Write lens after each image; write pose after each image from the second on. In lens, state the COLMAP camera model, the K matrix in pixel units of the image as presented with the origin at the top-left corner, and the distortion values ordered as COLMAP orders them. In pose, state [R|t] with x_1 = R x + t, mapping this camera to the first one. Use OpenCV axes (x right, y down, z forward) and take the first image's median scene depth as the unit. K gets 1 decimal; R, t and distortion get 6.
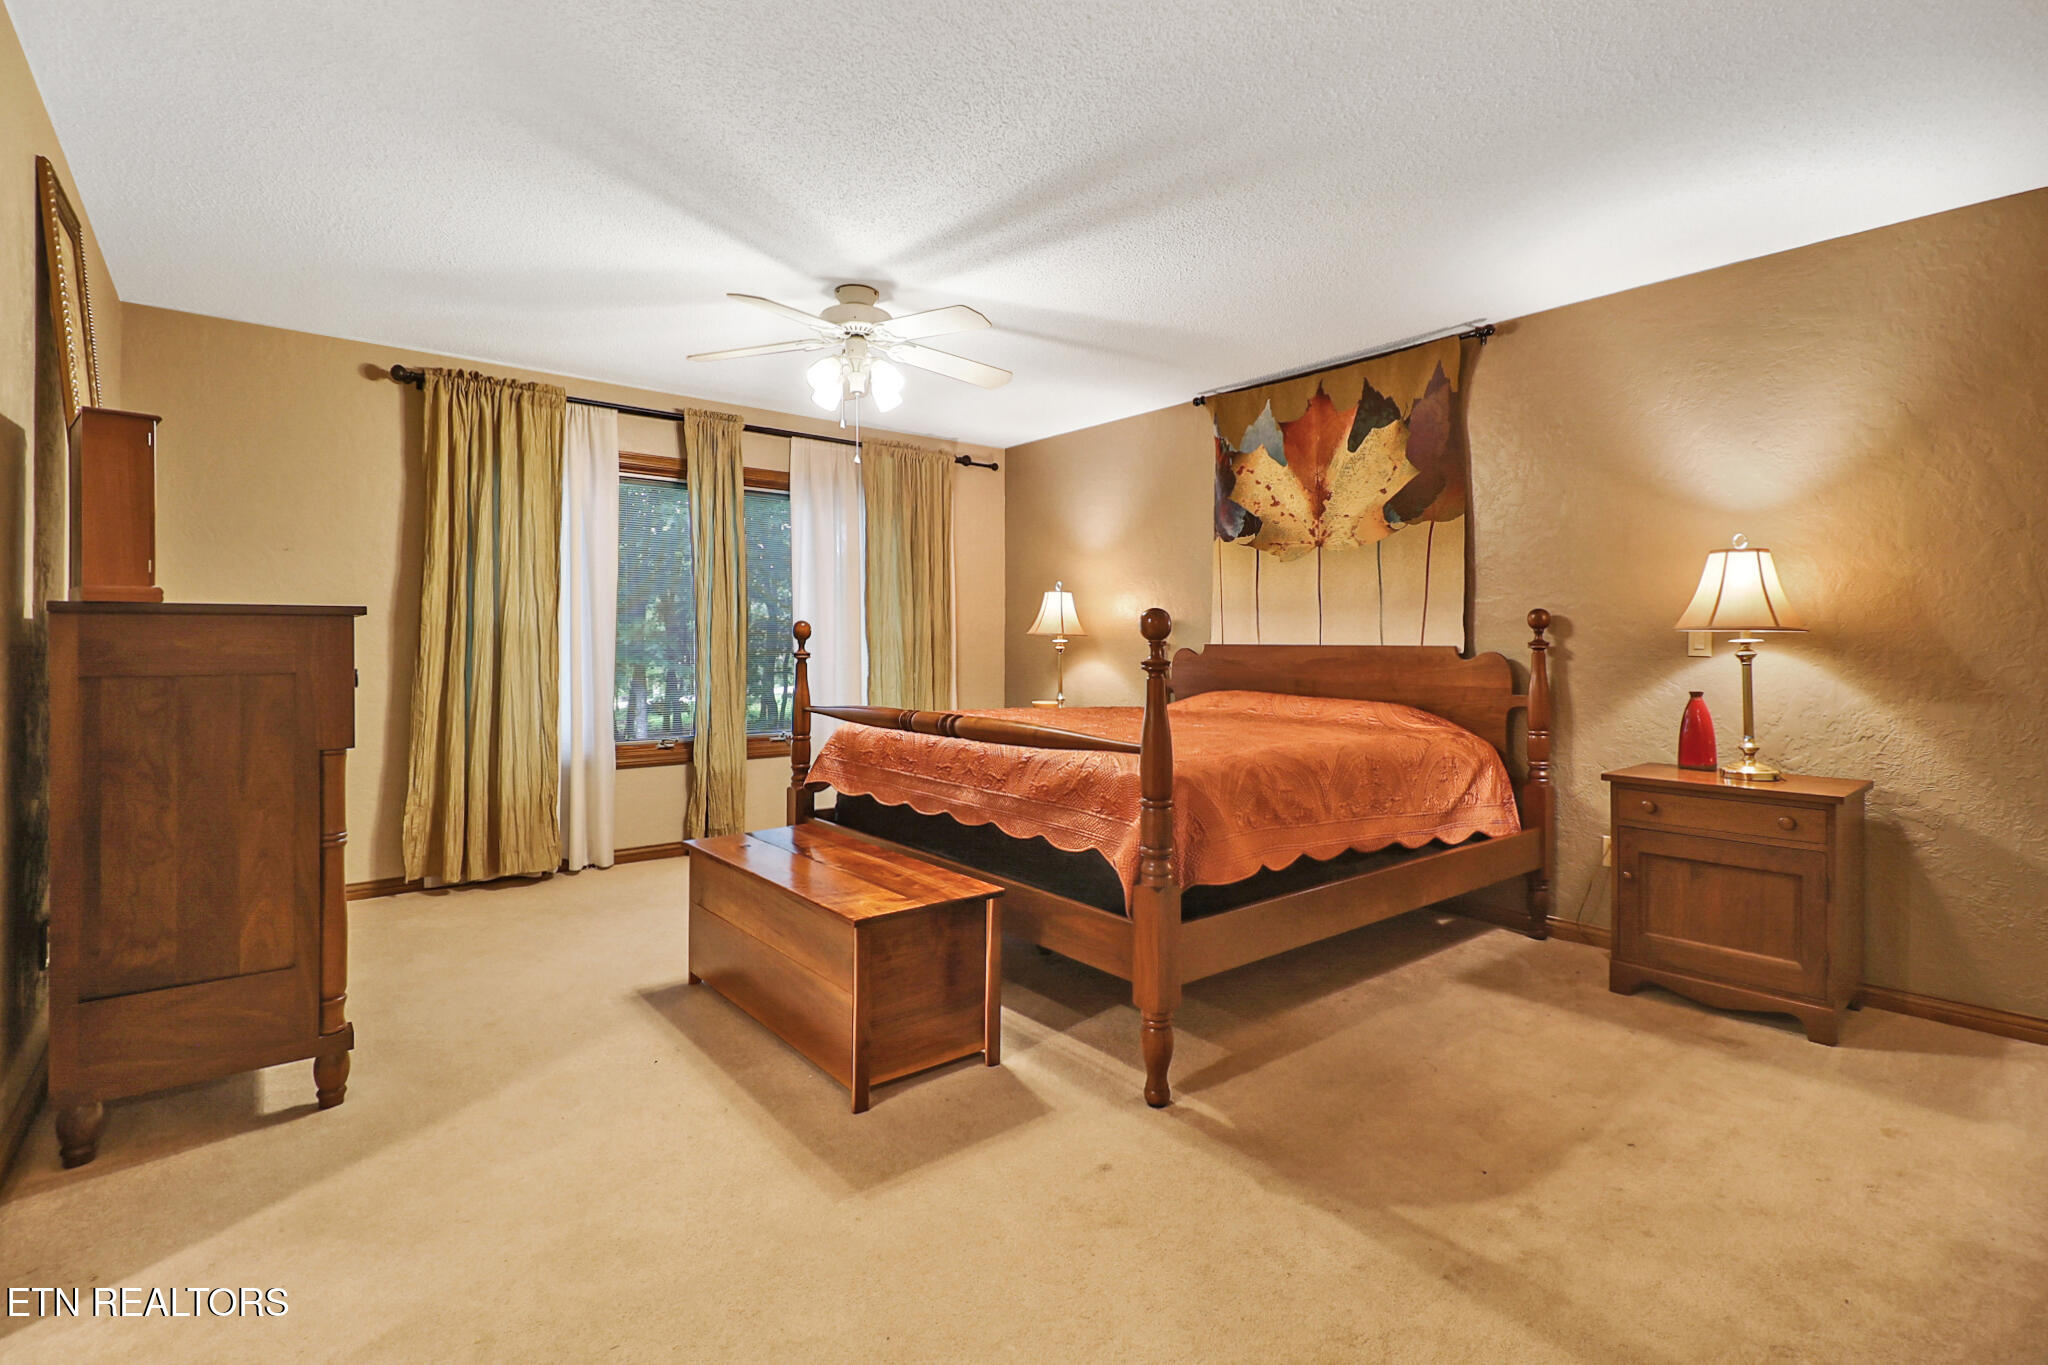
lens RADIAL K [[941.1, 0, 1009.4], [0, 941.1, 651.4], [0, 0, 1]] dist [0.000607, -0.016267]
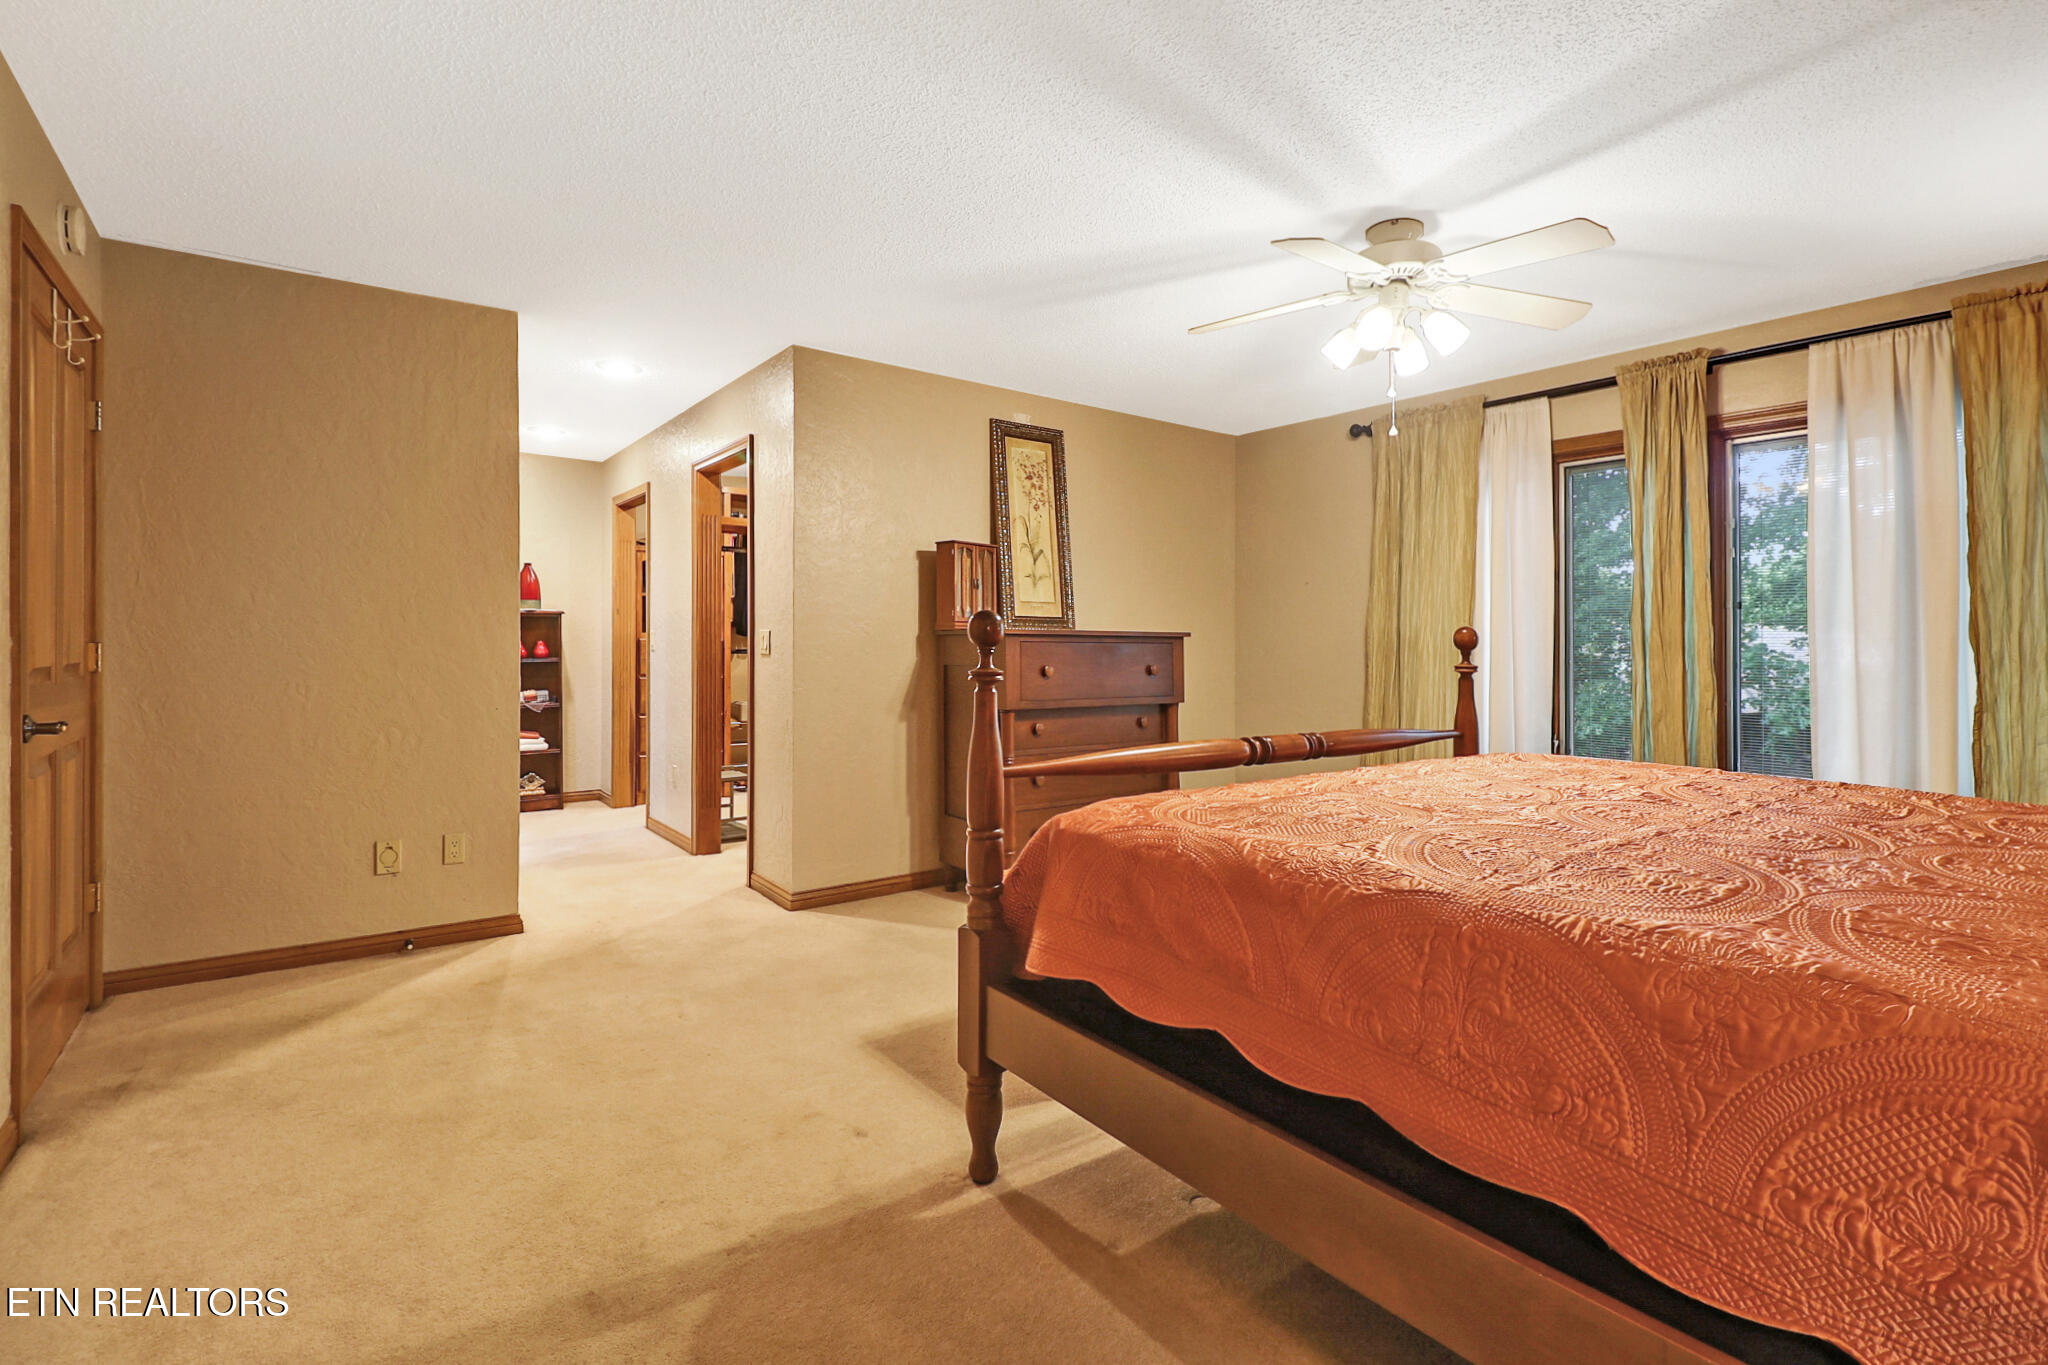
lens RADIAL K [[941.1, 0, 1009.4], [0, 941.1, 651.4], [0, 0, 1]] dist [0.000607, -0.016267]
pose [[-0.034952, 0.002979, -0.999385, 0.618589], [-0.013522, 0.999903, 0.003454, -0.008513], [0.999298, 0.013634, -0.034908, 0.631182]]
